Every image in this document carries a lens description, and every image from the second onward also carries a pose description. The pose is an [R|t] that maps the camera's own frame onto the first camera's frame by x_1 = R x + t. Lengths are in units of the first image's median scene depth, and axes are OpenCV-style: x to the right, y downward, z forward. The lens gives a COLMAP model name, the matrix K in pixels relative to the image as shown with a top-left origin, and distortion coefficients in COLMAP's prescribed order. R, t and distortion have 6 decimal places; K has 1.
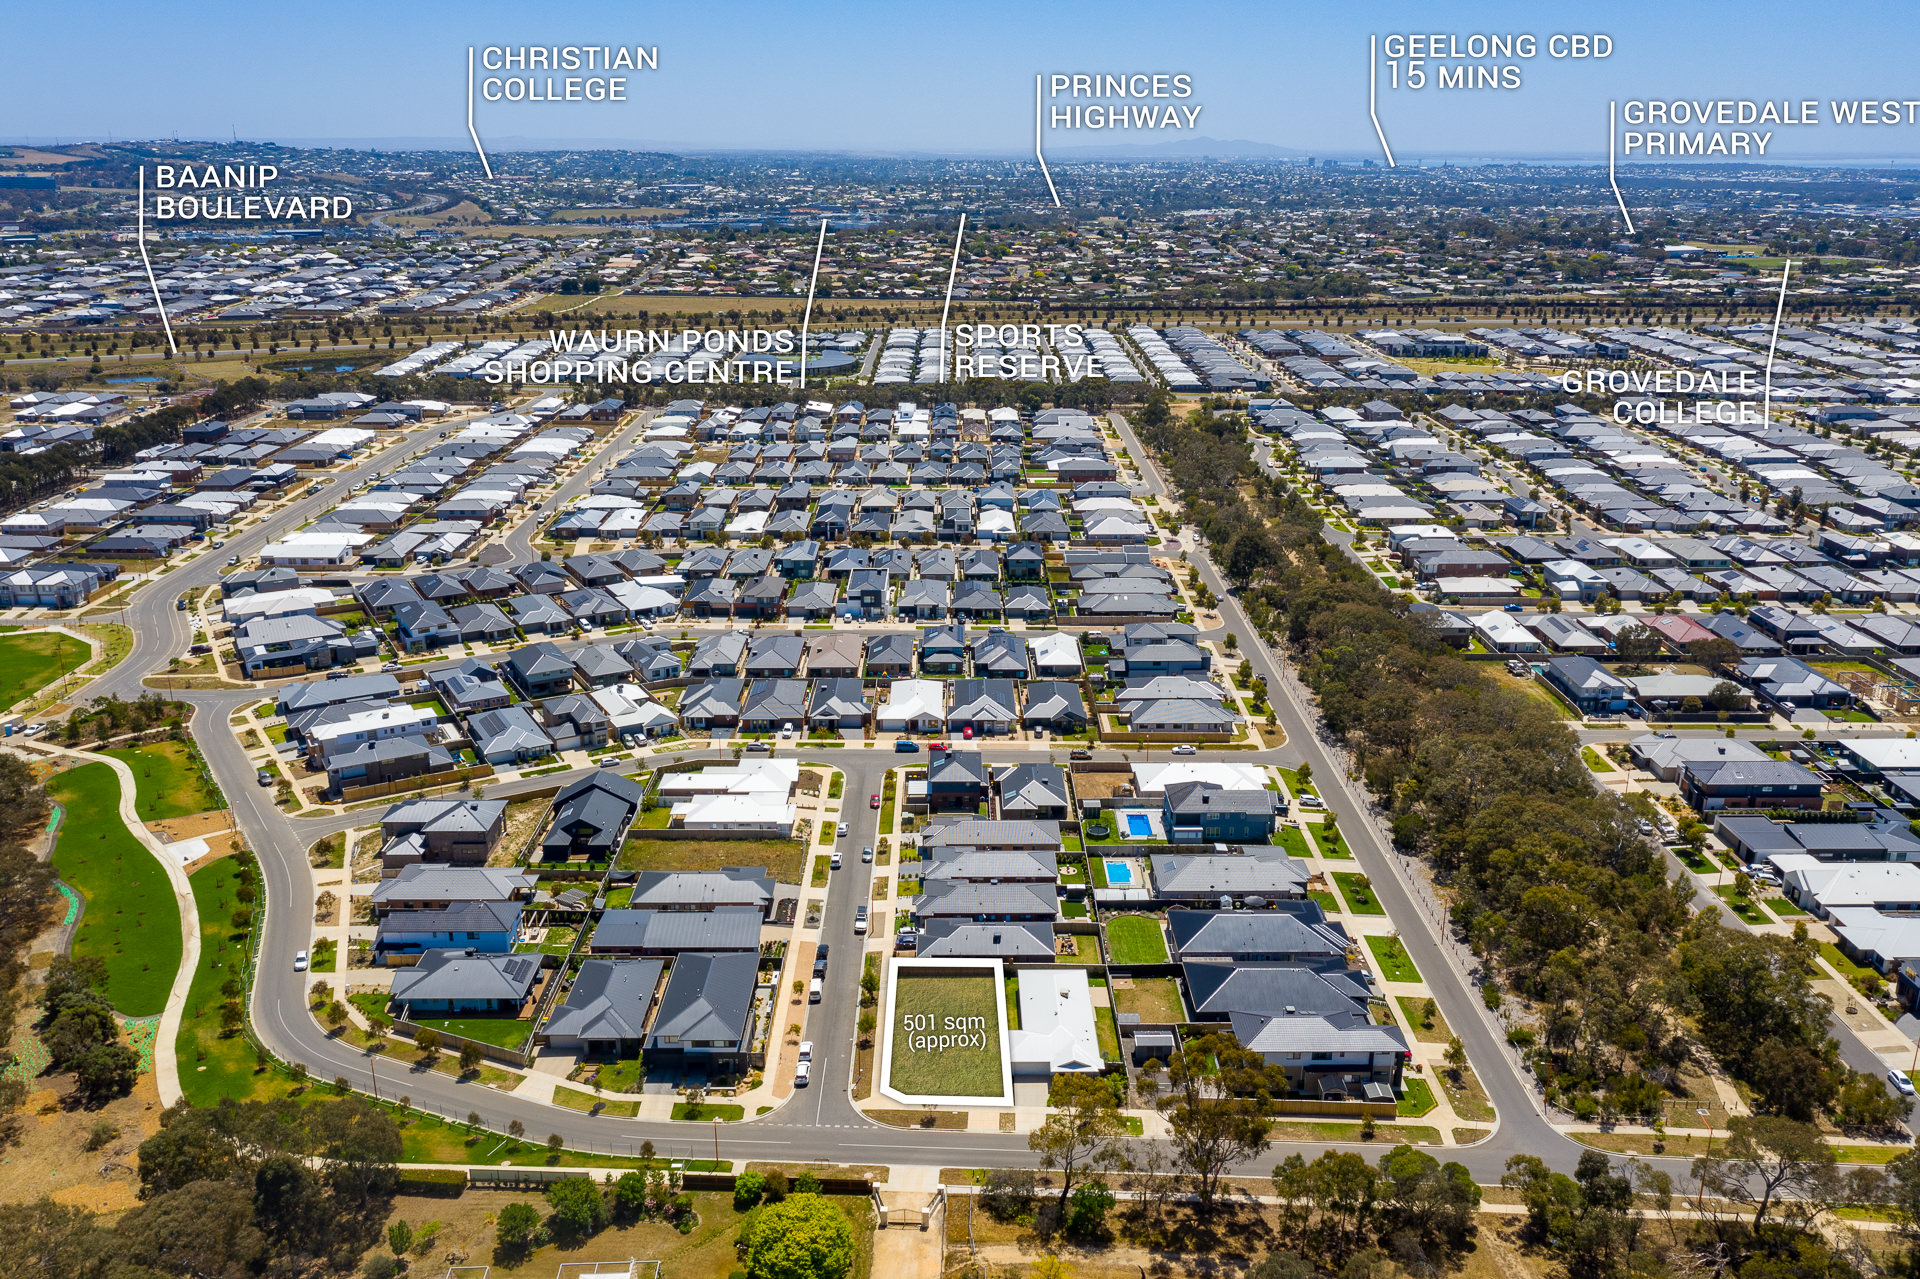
lens RADIAL K [[1532.5, 0, 945.7], [0, 1532.5, 639.0], [0, 0, 1]] dist [0.005067, 0.000528]
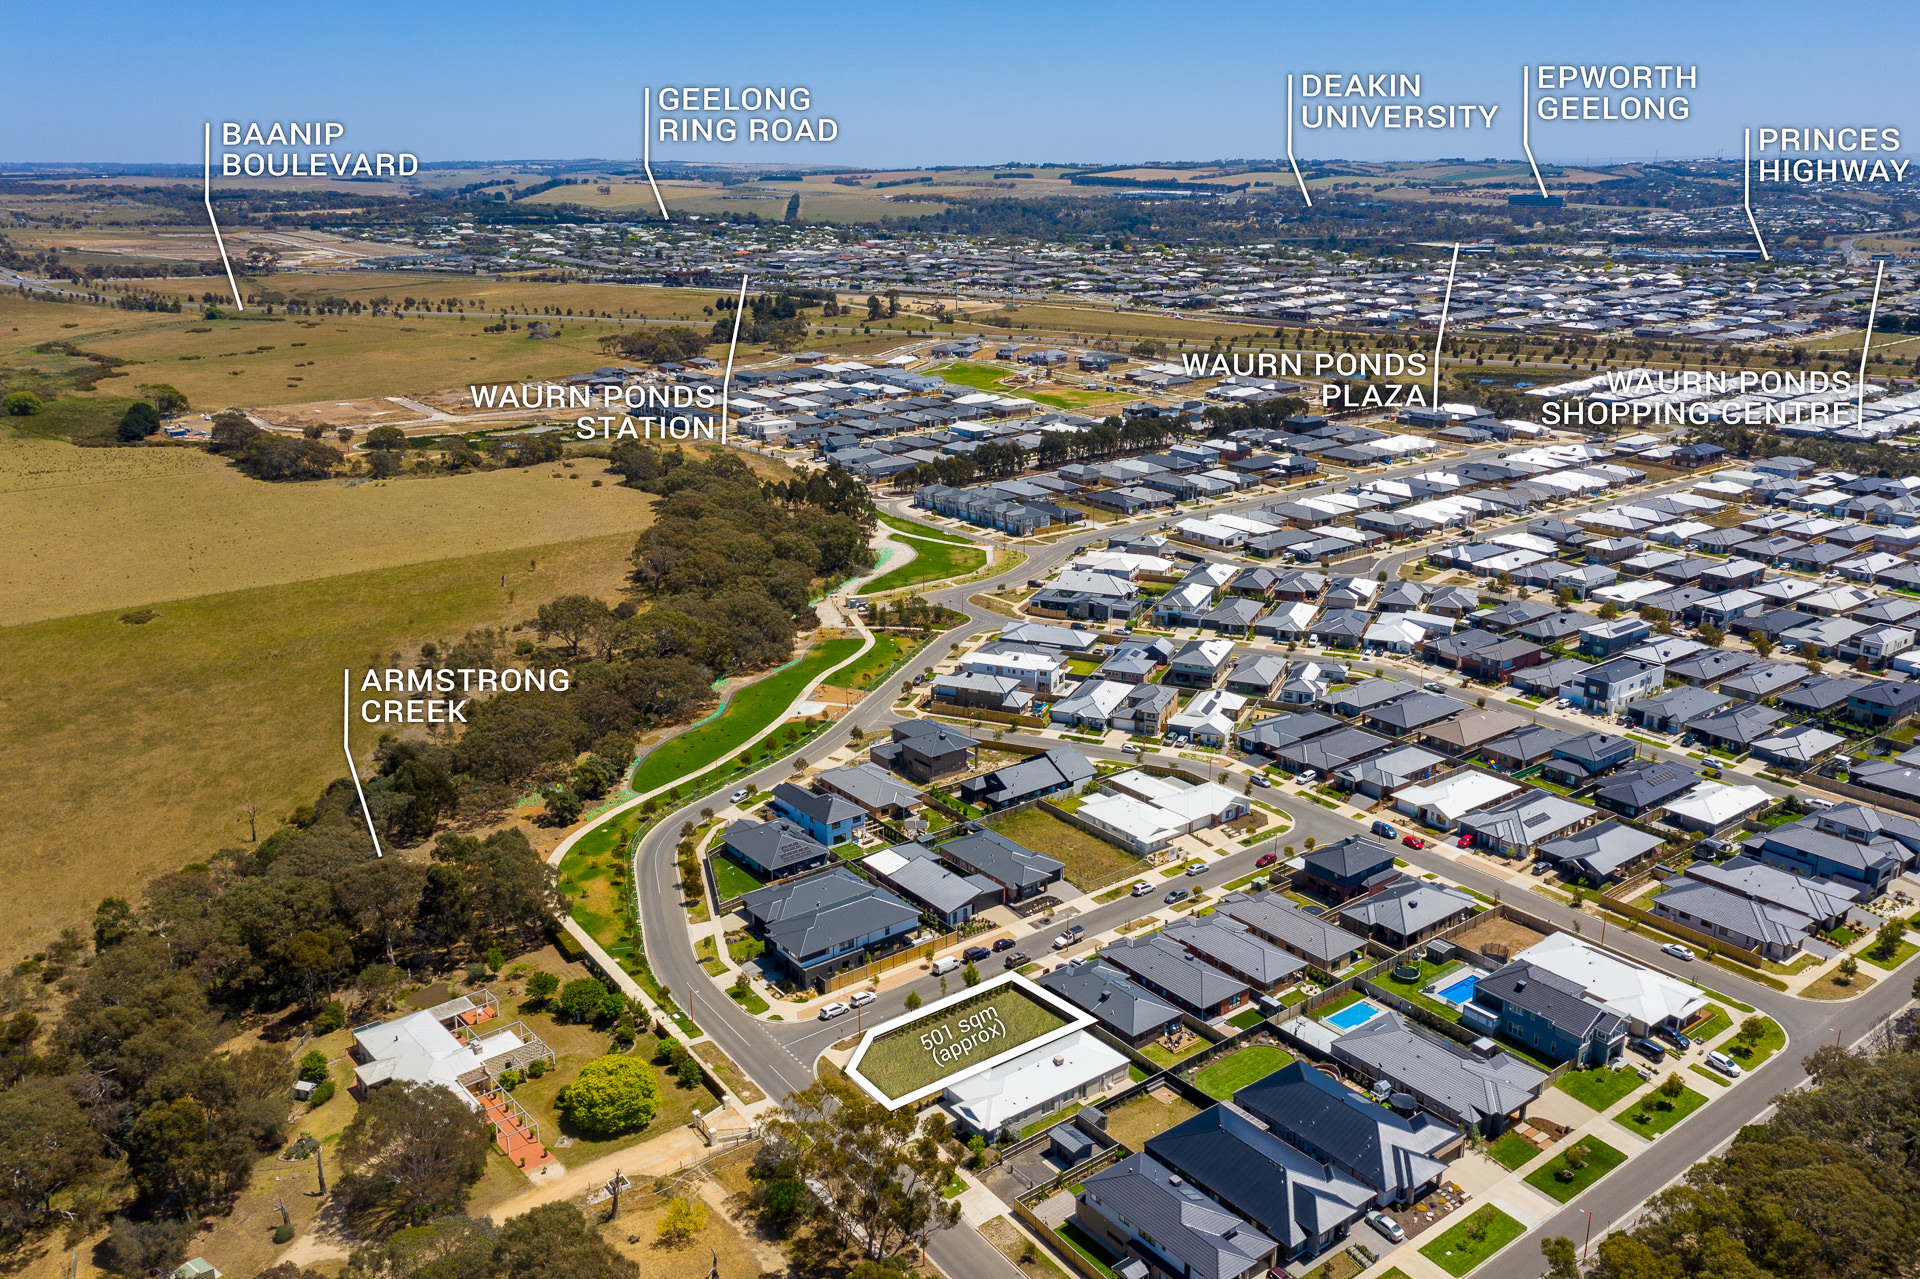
lens RADIAL K [[1532.5, 0, 945.7], [0, 1532.5, 639.0], [0, 0, 1]] dist [0.005067, 0.000528]
pose [[0.609276, 0.229628, -0.758982, 0.405855], [-0.238243, 0.965940, 0.100993, -0.057772], [0.756322, 0.119290, 0.643231, 0.180102]]
